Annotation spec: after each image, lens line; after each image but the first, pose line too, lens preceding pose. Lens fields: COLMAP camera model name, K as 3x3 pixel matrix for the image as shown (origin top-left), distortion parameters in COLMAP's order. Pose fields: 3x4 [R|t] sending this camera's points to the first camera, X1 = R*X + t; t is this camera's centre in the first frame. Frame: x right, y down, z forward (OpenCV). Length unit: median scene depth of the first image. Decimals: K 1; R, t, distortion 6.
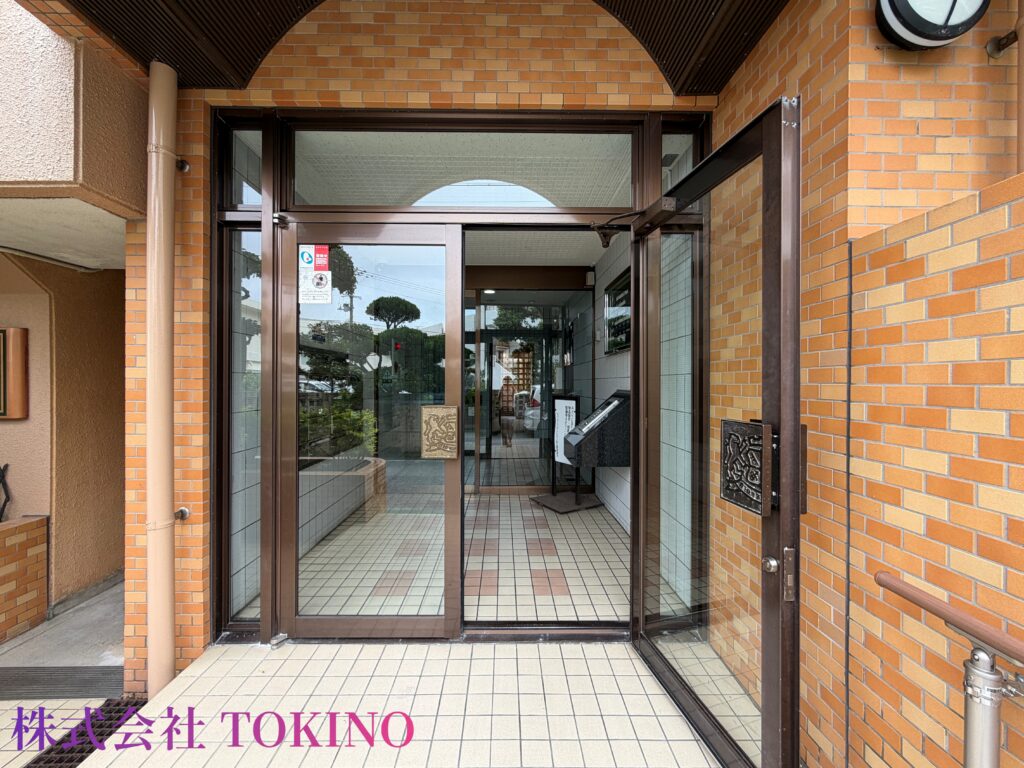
lens RADIAL K [[409.3, 0, 509.9], [0, 409.3, 384.3], [0, 0, 1]] dist [-0.000172, 0.000288]
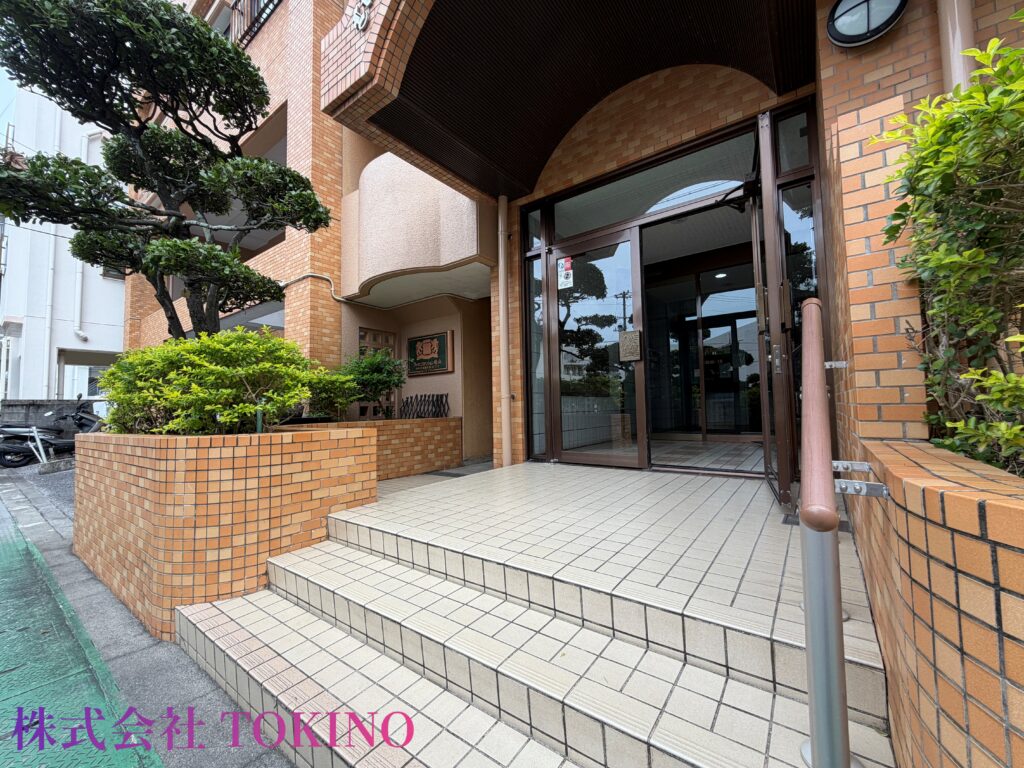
lens RADIAL K [[409.3, 0, 509.9], [0, 409.3, 384.3], [0, 0, 1]] dist [-0.000172, 0.000288]
pose [[0.791188, -0.053615, -0.609218, 0.480001], [0.021061, 0.997948, -0.060474, 0.377075], [0.611210, 0.035015, 0.790694, -0.687527]]
